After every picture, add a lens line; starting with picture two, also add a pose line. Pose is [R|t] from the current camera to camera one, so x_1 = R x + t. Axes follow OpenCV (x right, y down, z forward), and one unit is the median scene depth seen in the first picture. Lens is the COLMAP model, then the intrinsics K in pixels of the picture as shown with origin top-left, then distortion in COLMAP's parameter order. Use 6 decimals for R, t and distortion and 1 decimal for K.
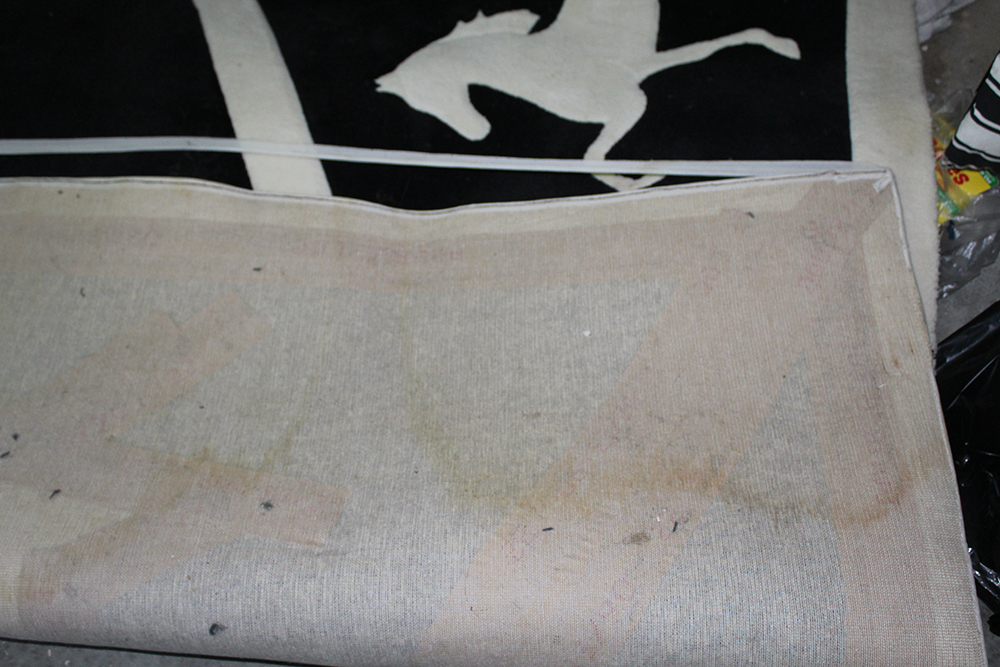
lens RADIAL K [[1091.1, 0, 500.0], [0, 1091.1, 333.5], [0, 0, 1]] dist [-0.061697, -0.013957]
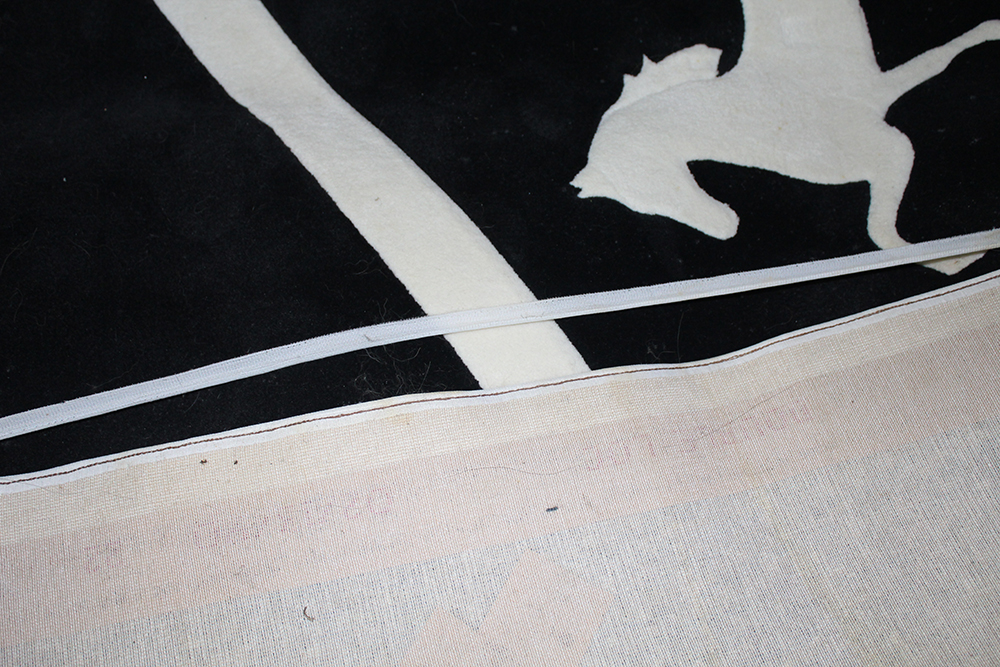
lens RADIAL K [[1091.1, 0, 500.0], [0, 1091.1, 333.5], [0, 0, 1]] dist [-0.061697, -0.013957]
pose [[0.952035, -0.235355, 0.195546, -0.331146], [0.225231, 0.971581, 0.072815, -0.205176], [-0.207126, -0.025279, 0.977988, 0.307527]]
